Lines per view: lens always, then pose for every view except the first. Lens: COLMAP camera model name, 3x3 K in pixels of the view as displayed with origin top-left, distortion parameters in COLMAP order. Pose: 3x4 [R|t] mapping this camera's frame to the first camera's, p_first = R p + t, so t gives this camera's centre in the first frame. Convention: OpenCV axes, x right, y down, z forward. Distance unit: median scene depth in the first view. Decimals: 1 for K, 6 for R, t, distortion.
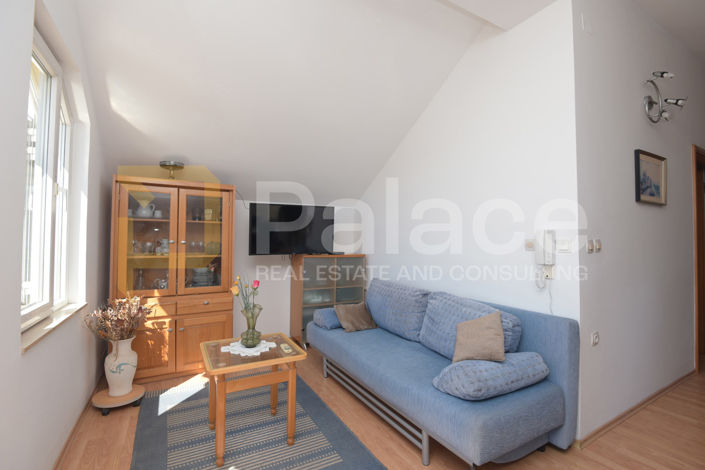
lens RADIAL K [[323.6, 0, 358.8], [0, 323.6, 234.0], [0, 0, 1]] dist [-0.021676, -0.001437]
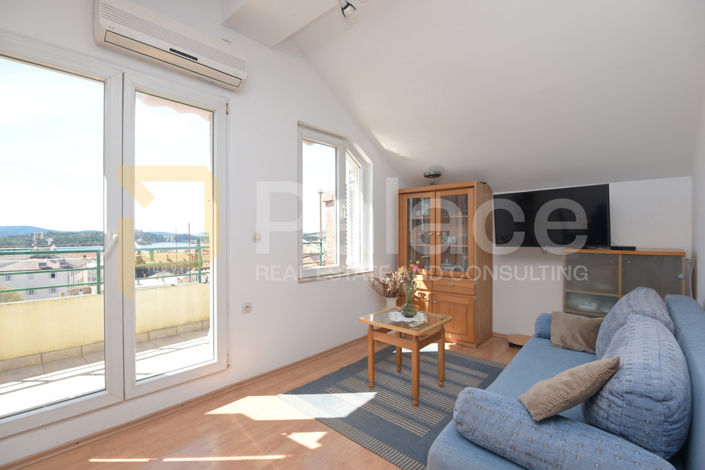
lens RADIAL K [[323.6, 0, 356.0], [0, 323.6, 233.8], [0, 0, 1]] dist [-0.021676, -0.001437]
pose [[0.300320, -0.010570, -0.953780, 0.585634], [0.026703, 0.999640, -0.002670, 0.019478], [0.953465, -0.024667, 0.300494, 0.320478]]
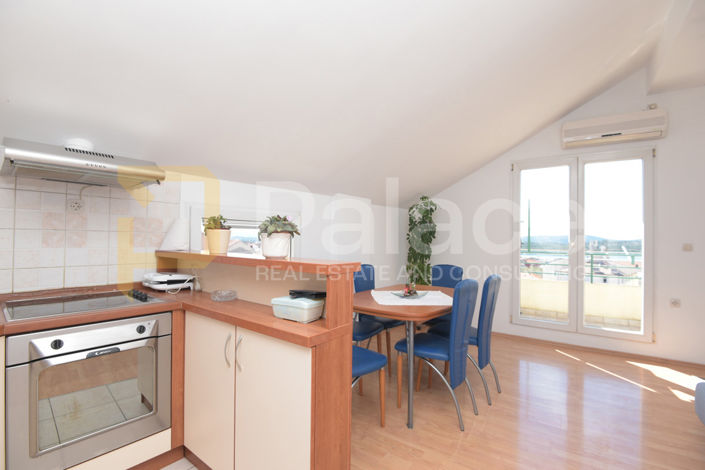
lens RADIAL K [[323.6, 0, 347.3], [0, 323.6, 234.8], [0, 0, 1]] dist [-0.021676, -0.001437]
pose [[-0.909700, -0.027441, -0.414358, 1.173634], [-0.012471, 0.999170, -0.038790, 0.032367], [0.415078, -0.030120, -0.909287, 0.847484]]
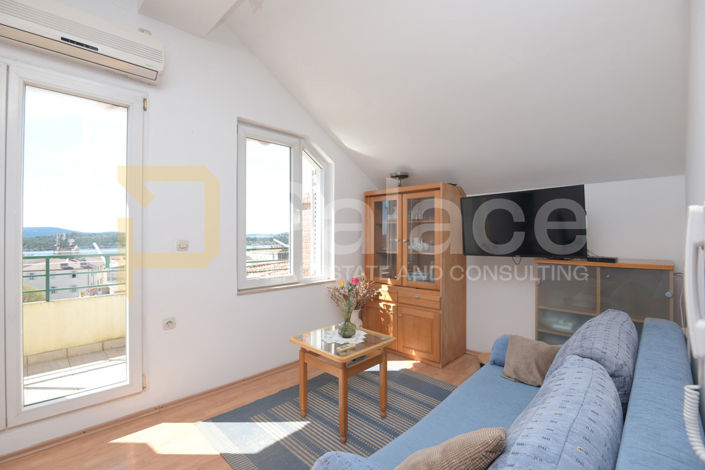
lens RADIAL K [[323.6, 0, 355.1], [0, 323.6, 234.4], [0, 0, 1]] dist [-0.021676, -0.001437]
pose [[0.258020, -0.012727, -0.966056, 0.542040], [0.024945, 0.999668, -0.006507, 0.006823], [0.965817, -0.022419, 0.258252, 0.549761]]
